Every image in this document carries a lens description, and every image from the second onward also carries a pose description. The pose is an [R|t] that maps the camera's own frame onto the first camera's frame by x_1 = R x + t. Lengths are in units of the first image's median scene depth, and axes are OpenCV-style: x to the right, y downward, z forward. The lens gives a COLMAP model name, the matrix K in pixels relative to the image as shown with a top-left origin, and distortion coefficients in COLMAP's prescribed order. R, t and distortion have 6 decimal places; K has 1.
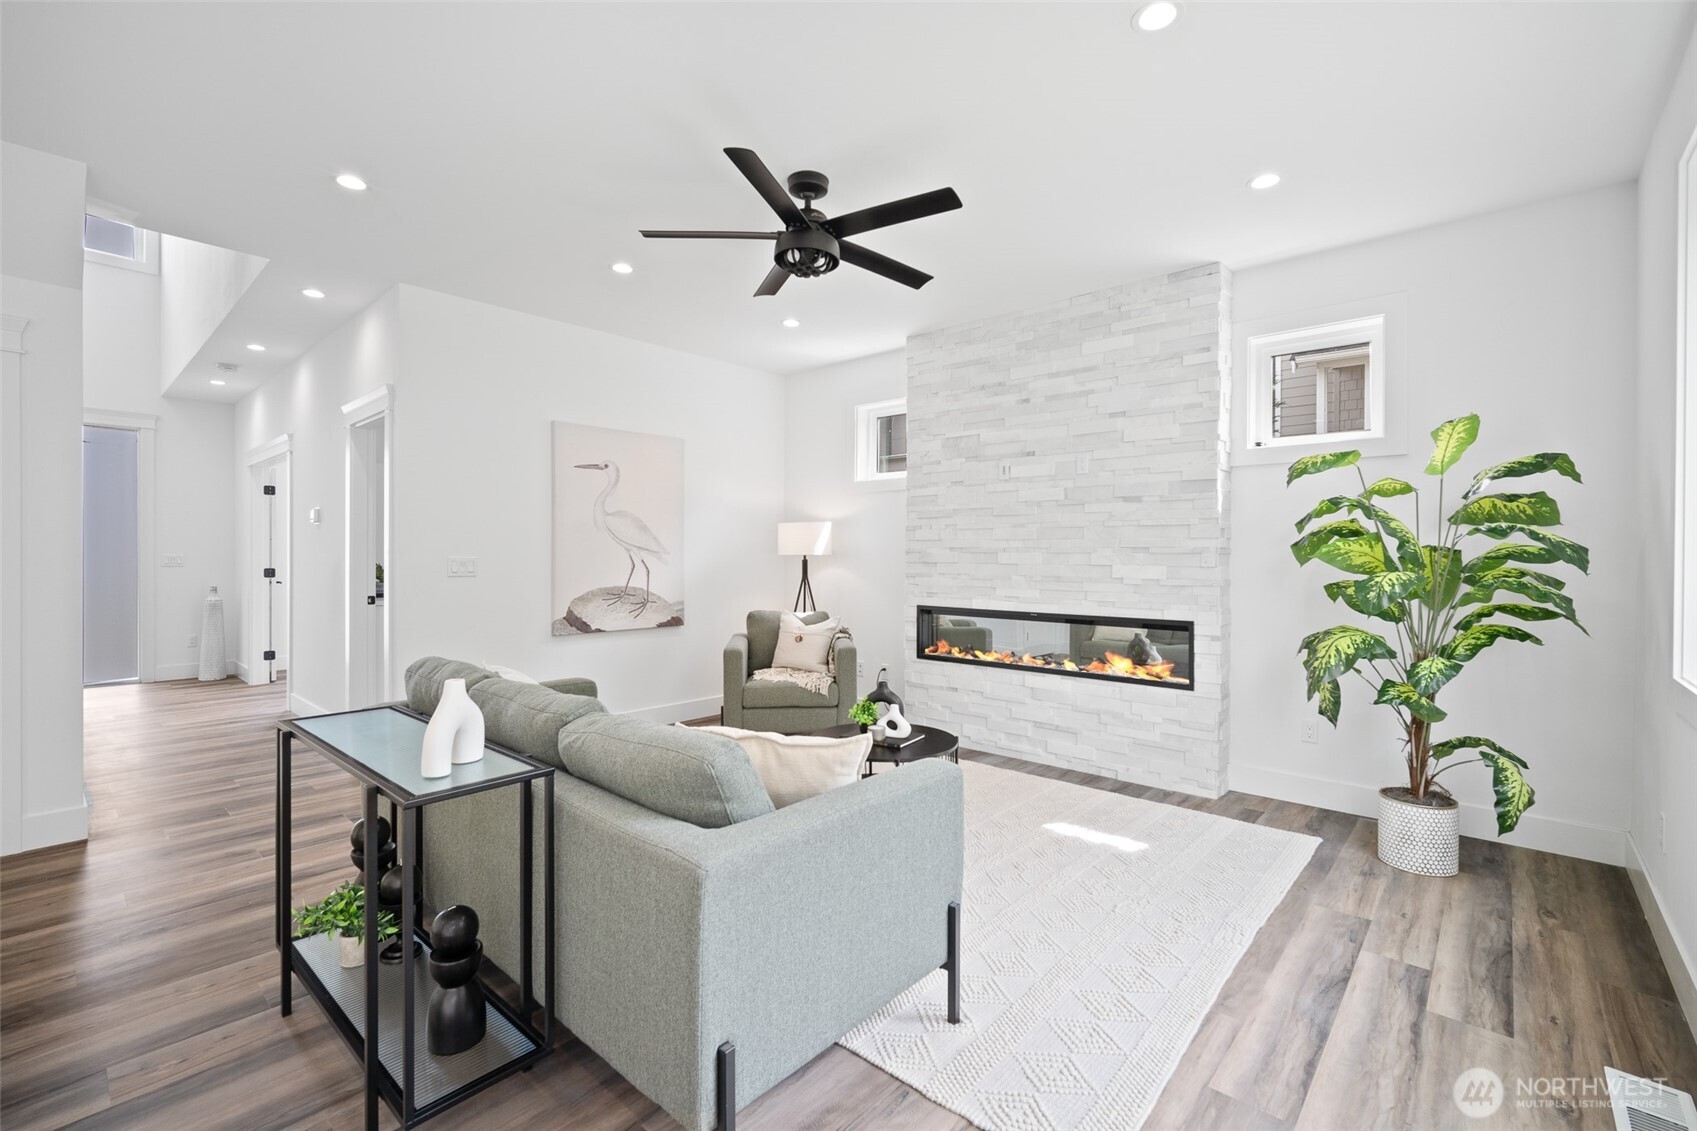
lens RADIAL K [[738.9, 0, 862.1], [0, 738.9, 554.4], [0, 0, 1]] dist [-0.003607, 0.000480]
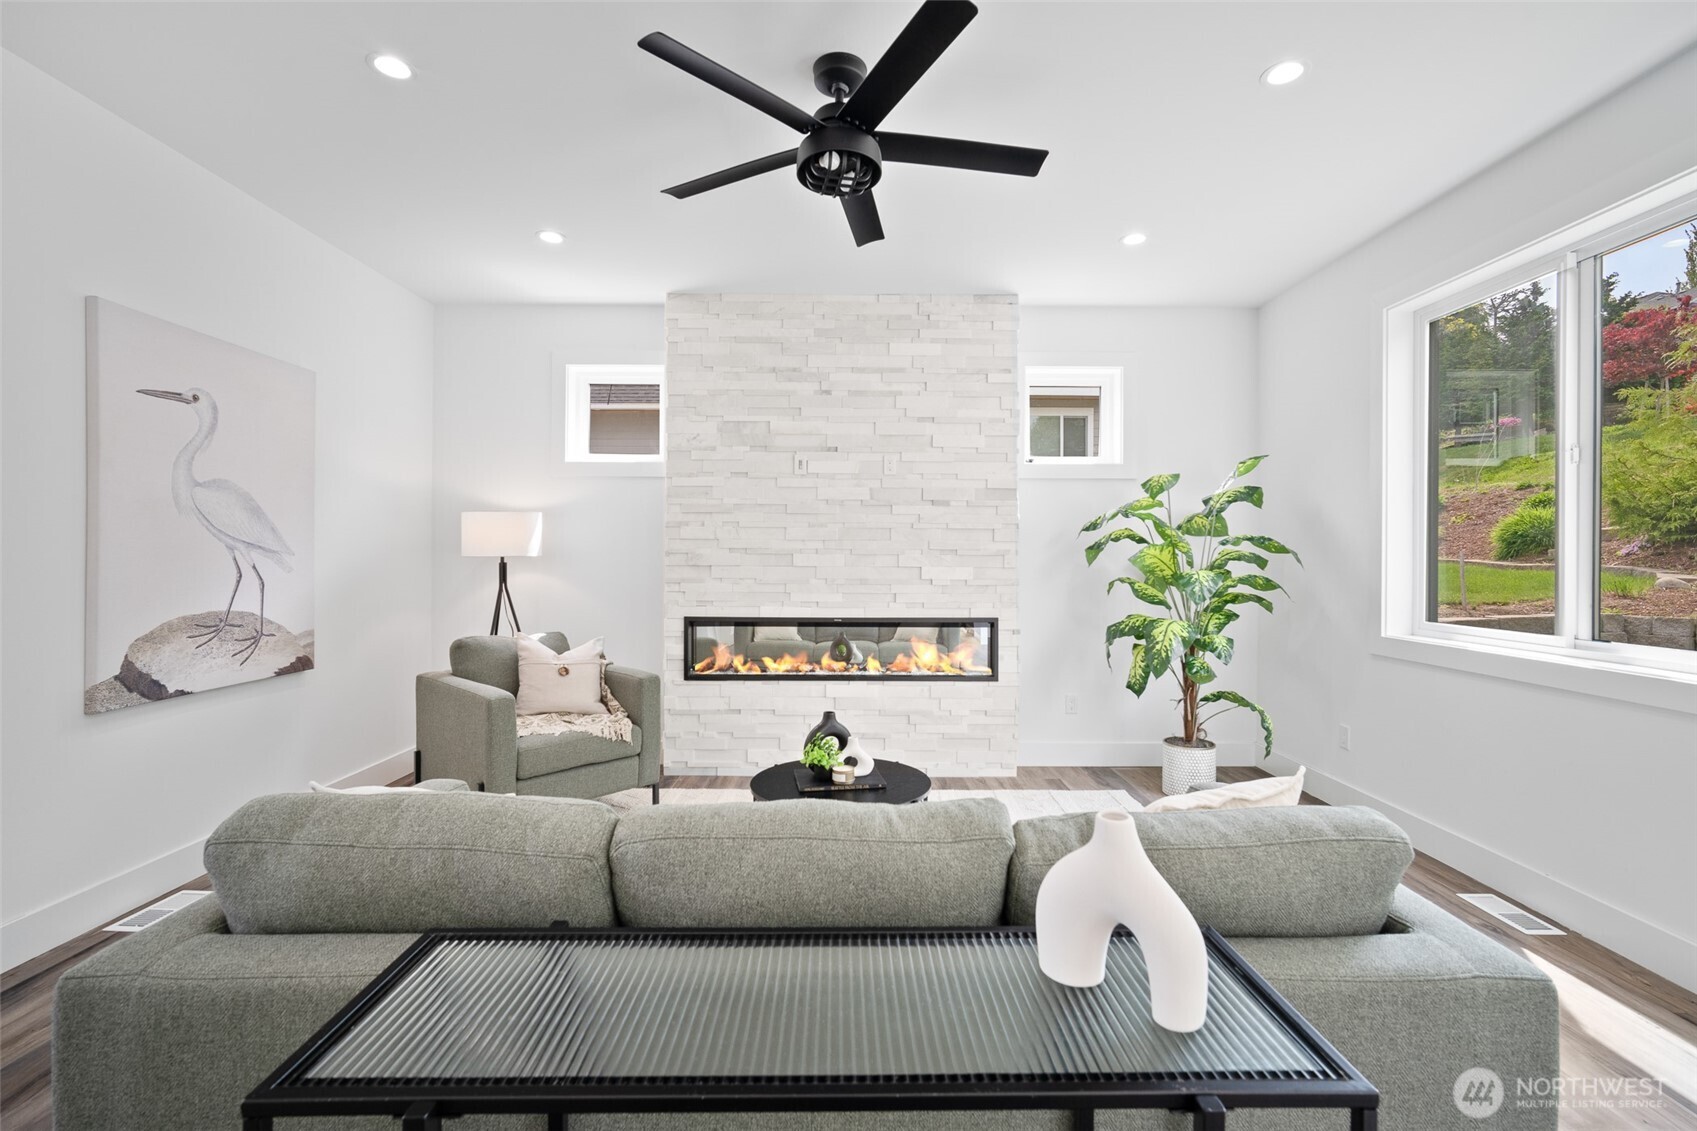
lens RADIAL K [[738.9, 0, 862.1], [0, 738.9, 554.4], [0, 0, 1]] dist [-0.003607, 0.000480]
pose [[0.750362, 0.001786, 0.661024, -0.356179], [-0.001450, 0.999998, -0.001056, -0.001209], [-0.661025, -0.000166, 0.750364, 0.261306]]
